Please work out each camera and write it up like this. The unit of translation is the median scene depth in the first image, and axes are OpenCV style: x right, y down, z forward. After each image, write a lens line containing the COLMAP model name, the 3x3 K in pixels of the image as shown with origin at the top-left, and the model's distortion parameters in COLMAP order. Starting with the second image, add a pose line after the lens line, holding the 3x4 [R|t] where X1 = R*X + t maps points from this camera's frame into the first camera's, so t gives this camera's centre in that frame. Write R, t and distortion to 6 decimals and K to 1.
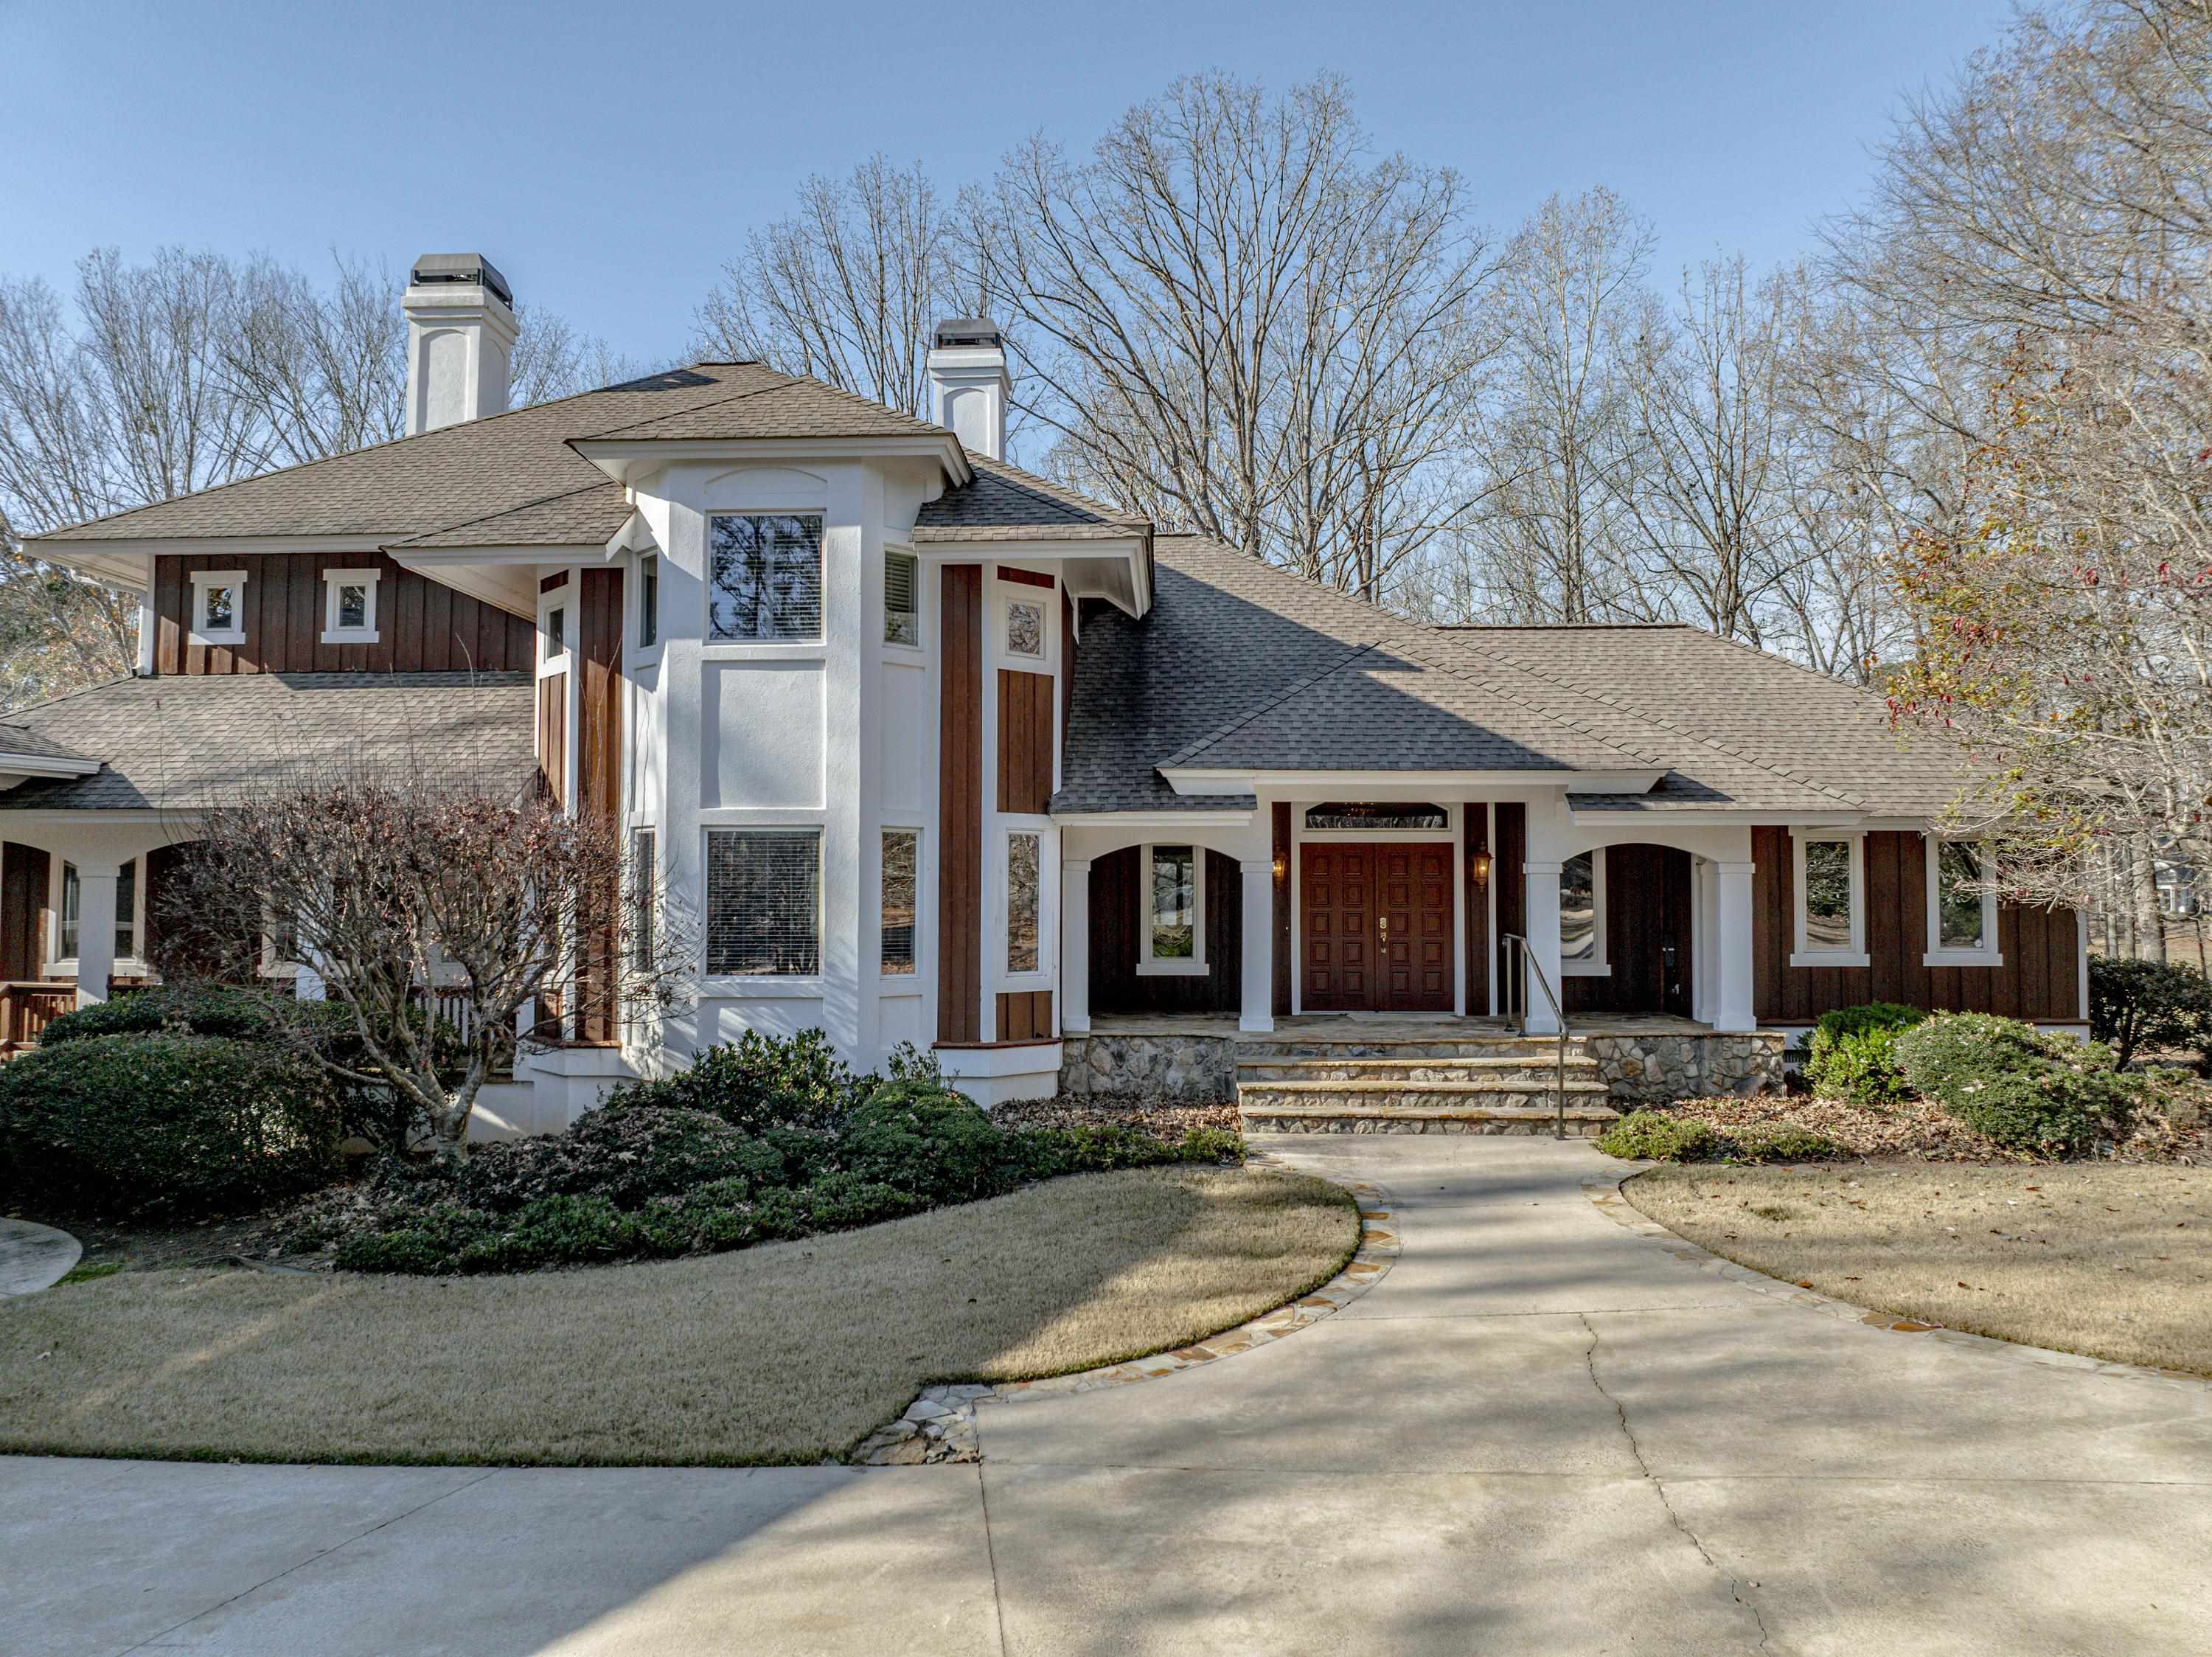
lens RADIAL K [[1556.2, 0, 1106.6], [0, 1556.2, 837.3], [0, 0, 1]] dist [-0.043065, 0.011896]
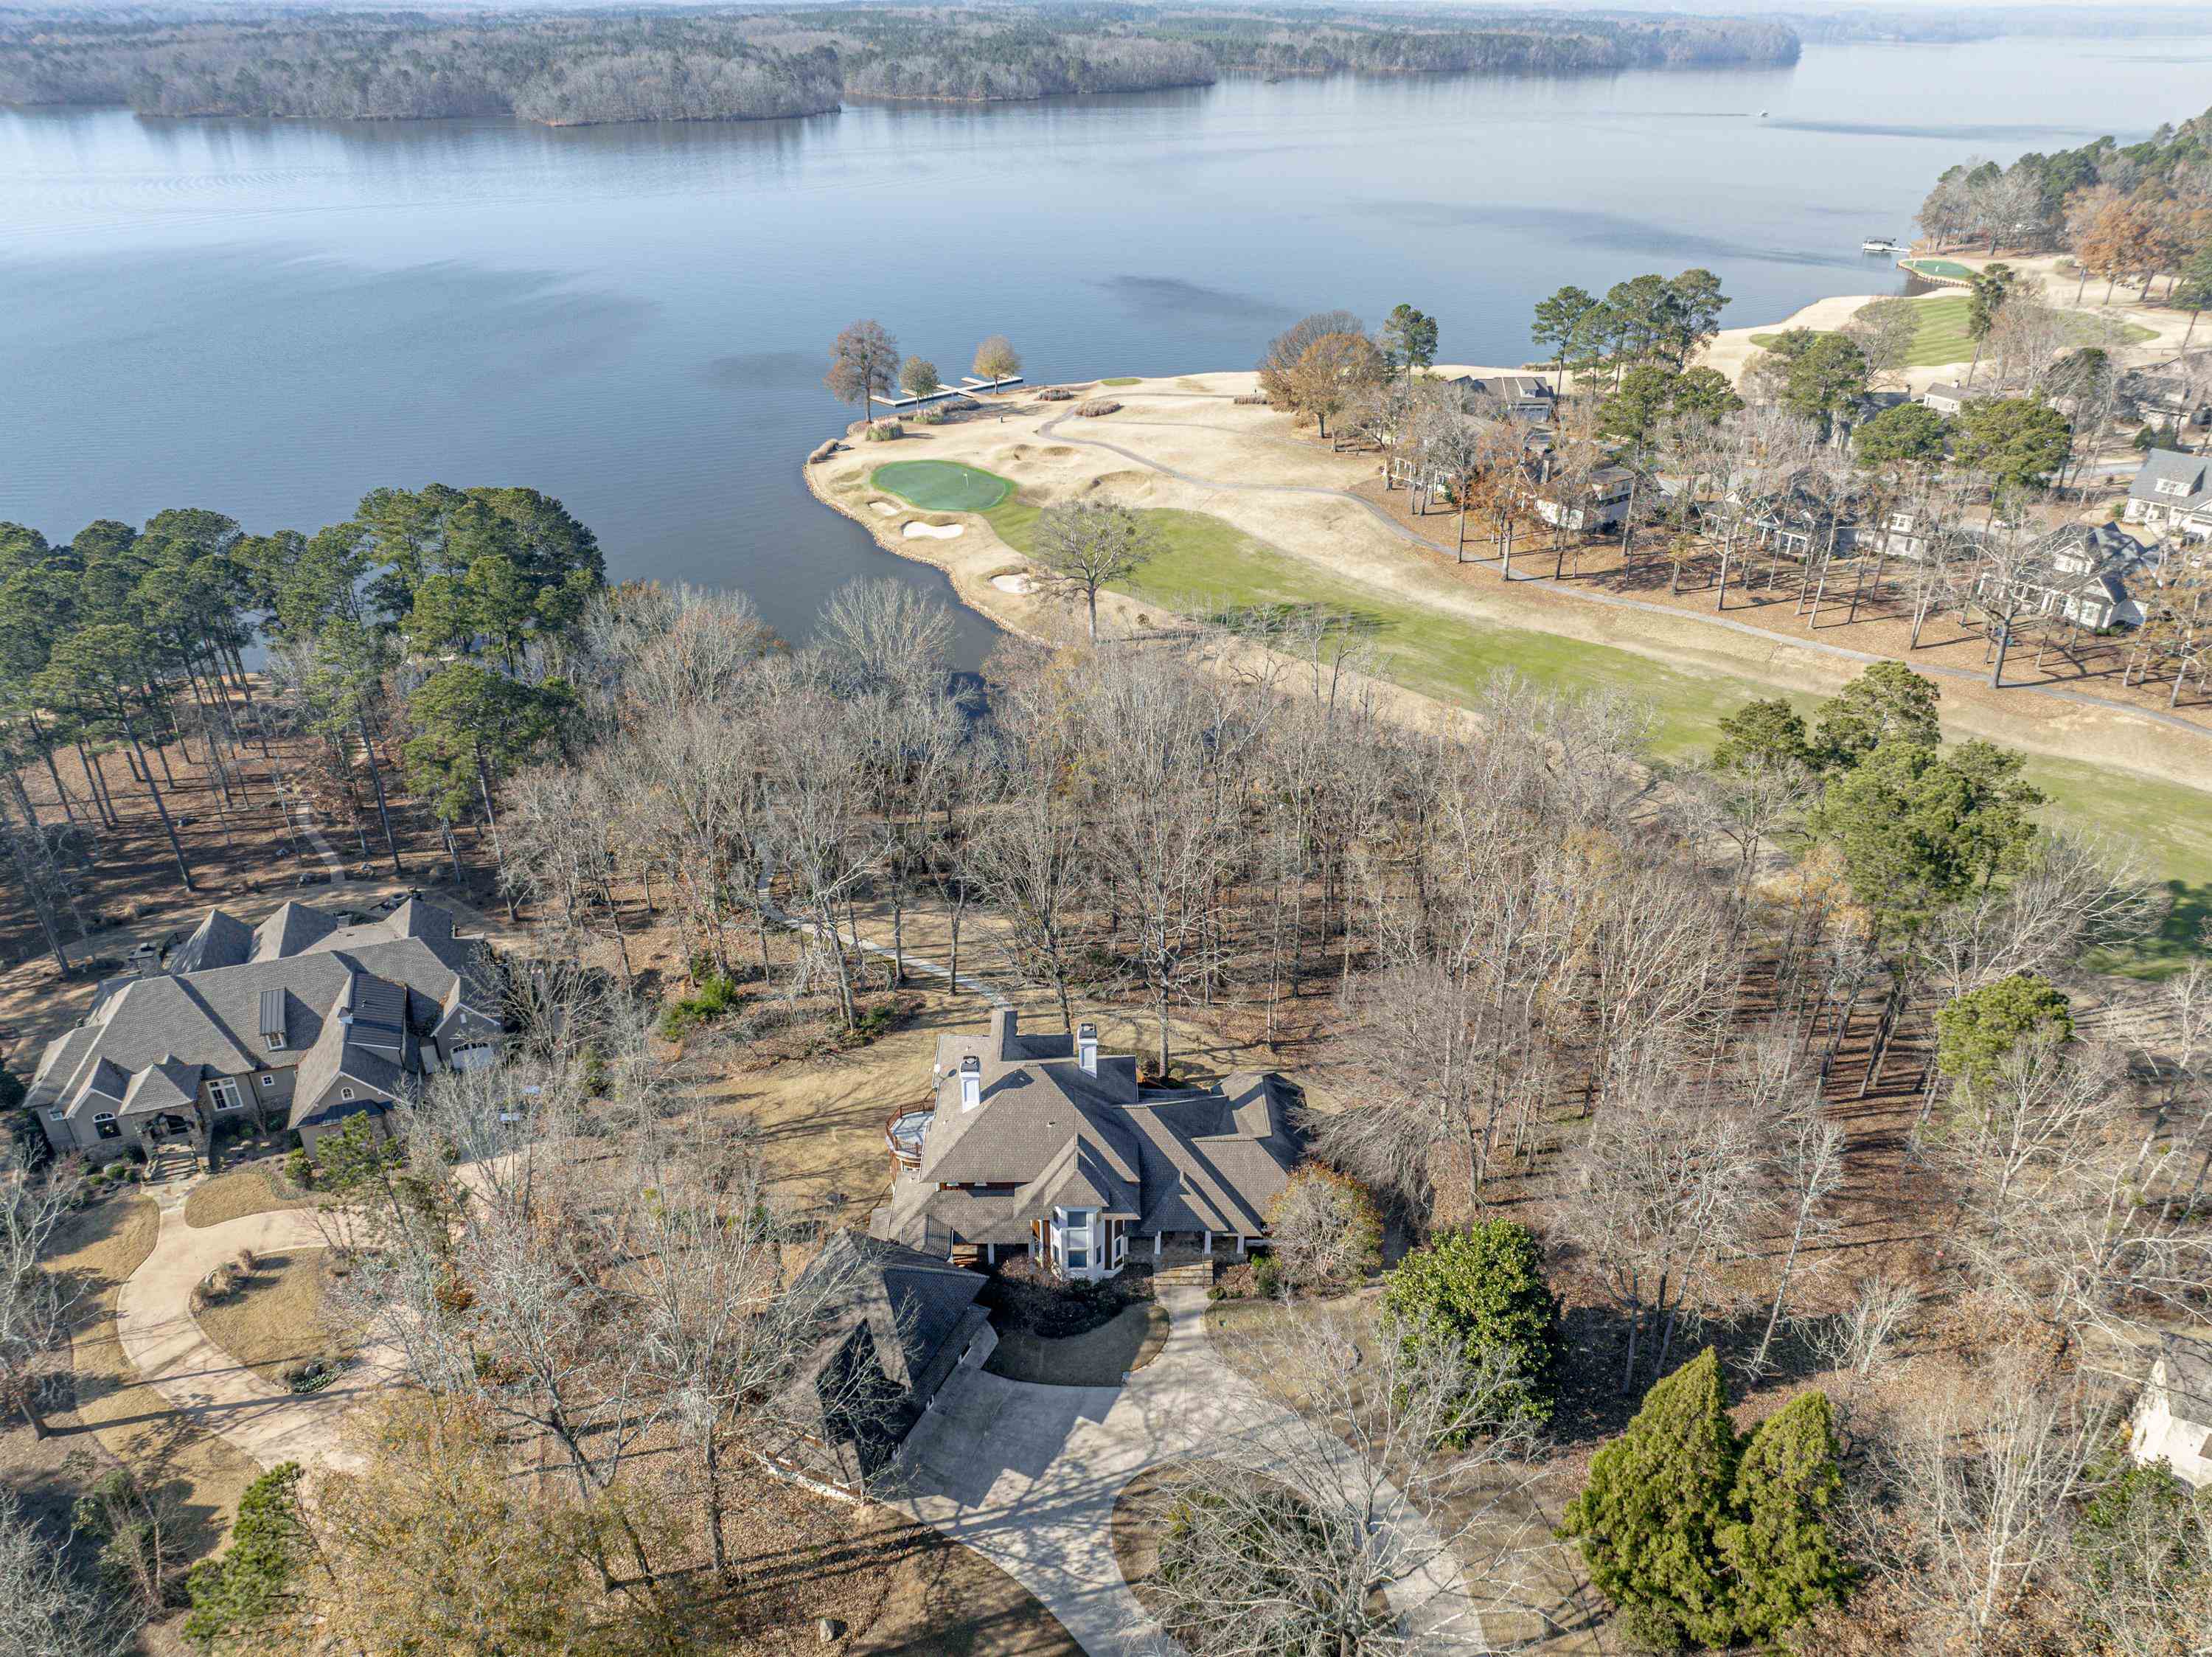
lens RADIAL K [[1556.2, 0, 1100.9], [0, 1556.2, 824.1], [0, 0, 1]] dist [-0.043065, 0.011896]
pose [[0.998417, -0.026789, 0.049456, -0.378735], [-0.003121, 0.851552, 0.524261, -4.555967], [-0.056159, -0.523585, 0.850120, -3.262462]]
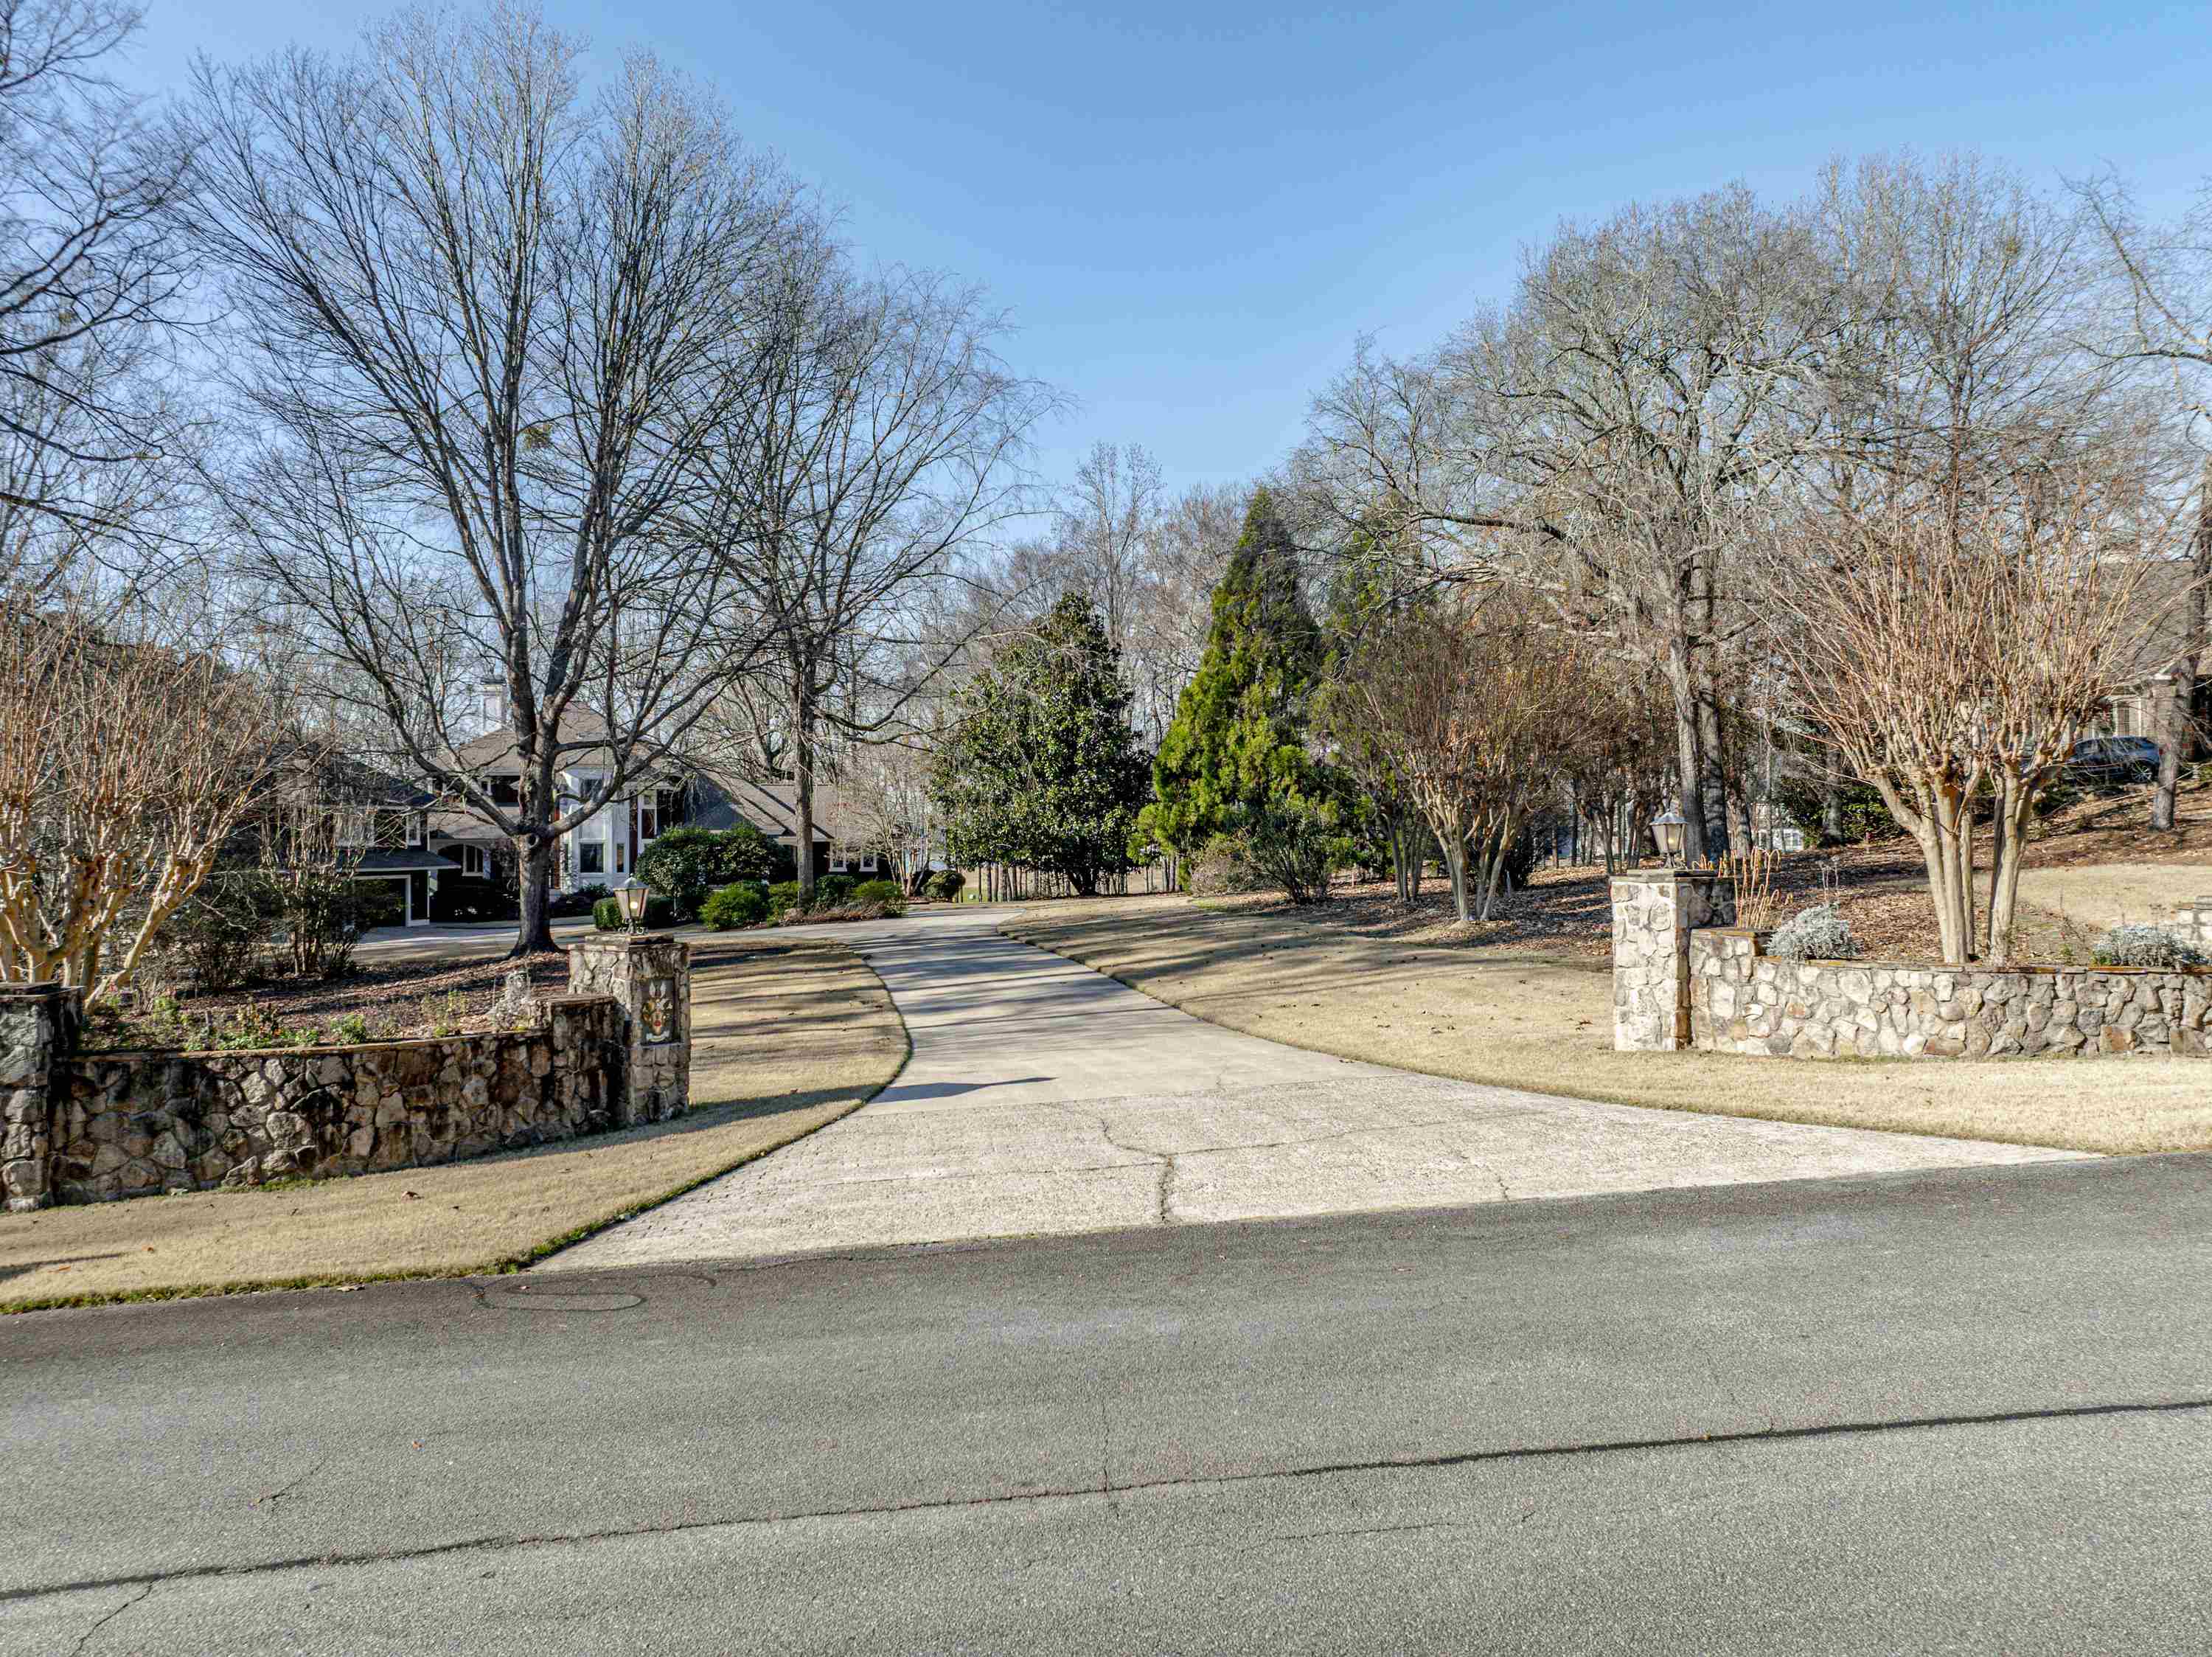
lens RADIAL K [[1556.2, 0, 1113.4], [0, 1556.2, 819.4], [0, 0, 1]] dist [-0.043065, 0.011896]
pose [[0.986727, 0.005884, 0.162283, 0.603685], [-0.010629, 0.999540, 0.028387, -0.234988], [-0.162042, -0.029735, 0.986336, -4.042104]]
